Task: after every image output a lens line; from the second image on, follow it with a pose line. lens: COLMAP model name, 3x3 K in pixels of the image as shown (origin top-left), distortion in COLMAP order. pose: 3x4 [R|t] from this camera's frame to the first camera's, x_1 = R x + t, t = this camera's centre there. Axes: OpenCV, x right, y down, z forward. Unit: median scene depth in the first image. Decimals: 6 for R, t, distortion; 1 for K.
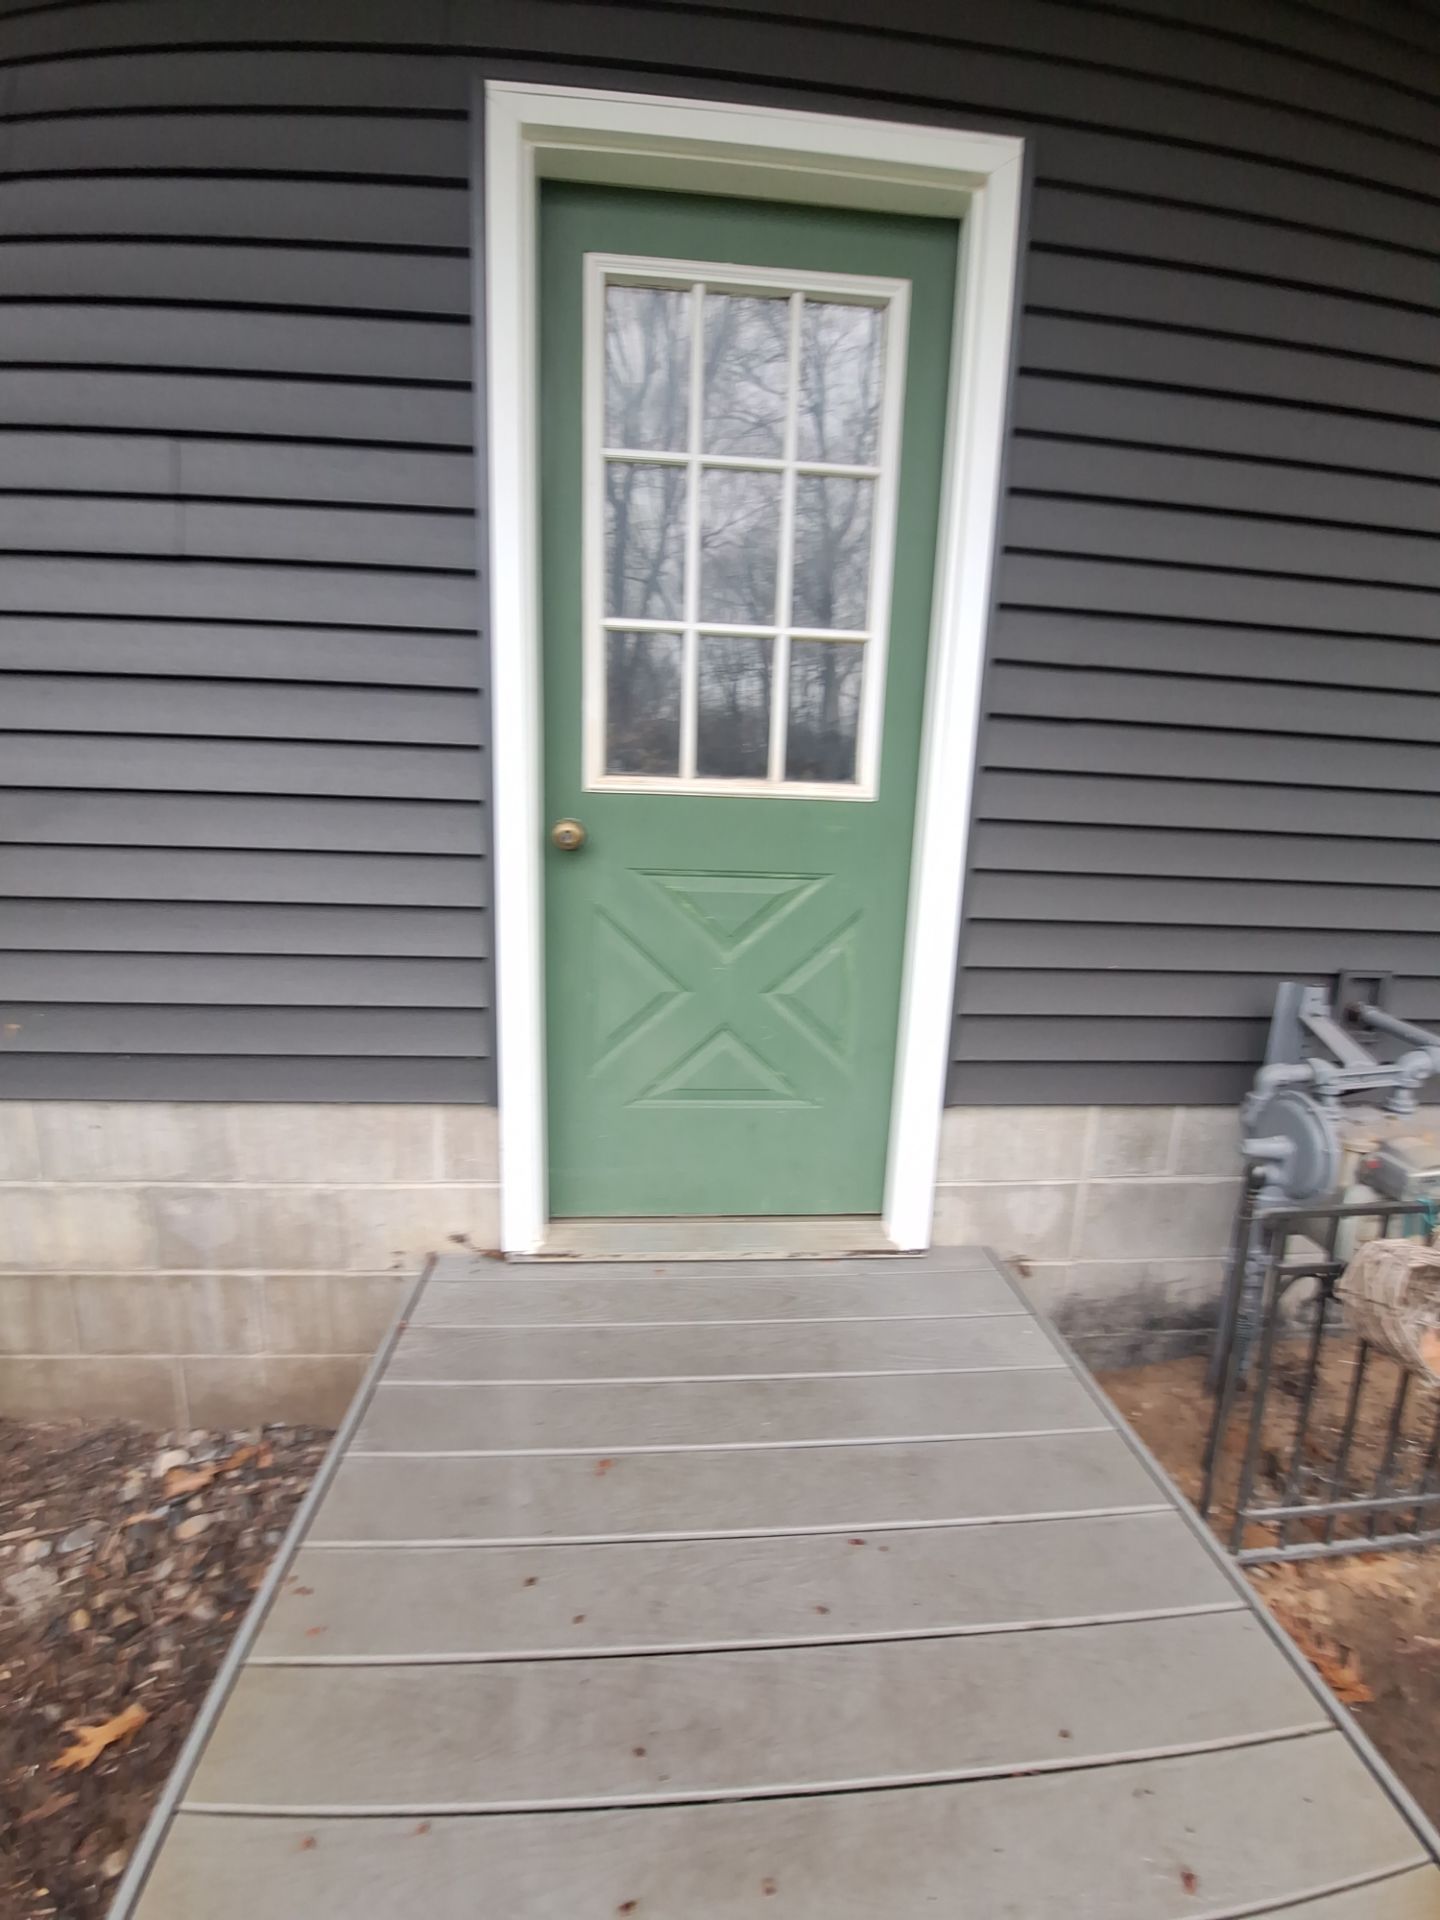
lens RADIAL K [[752.8, 0, 720.0], [0, 752.8, 960.0], [0, 0, 1]] dist [-0.019054, -0.000497]
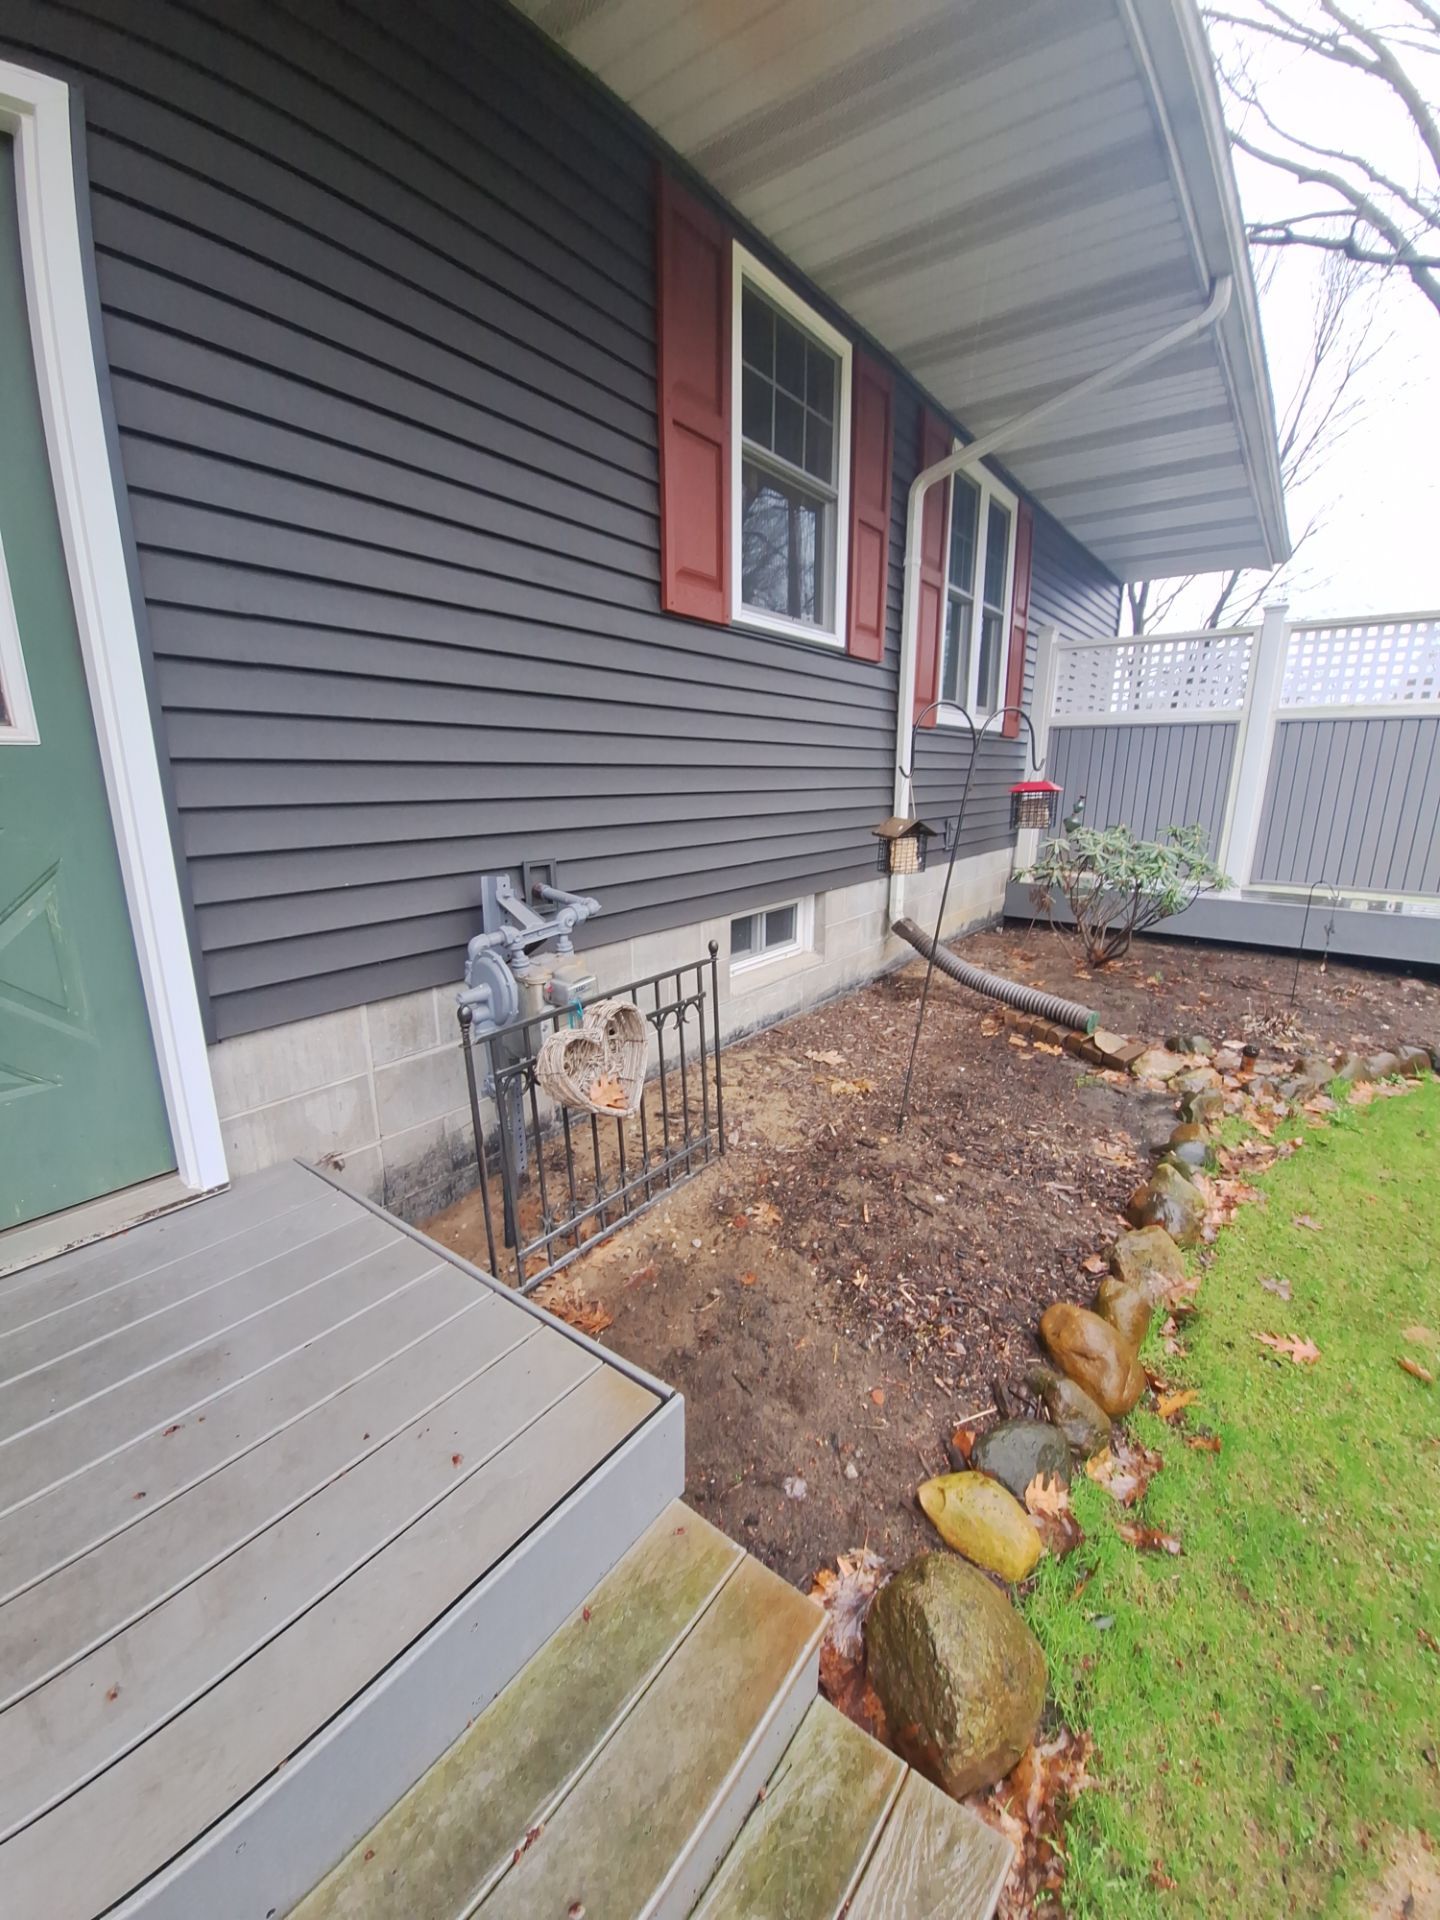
lens RADIAL K [[752.8, 0, 720.0], [0, 752.8, 960.0], [0, 0, 1]] dist [-0.019054, -0.000497]
pose [[0.669652, -0.216710, 0.710354, 0.064791], [0.176112, 0.975535, 0.131589, 0.074101], [-0.721492, 0.036983, 0.691435, -0.221171]]
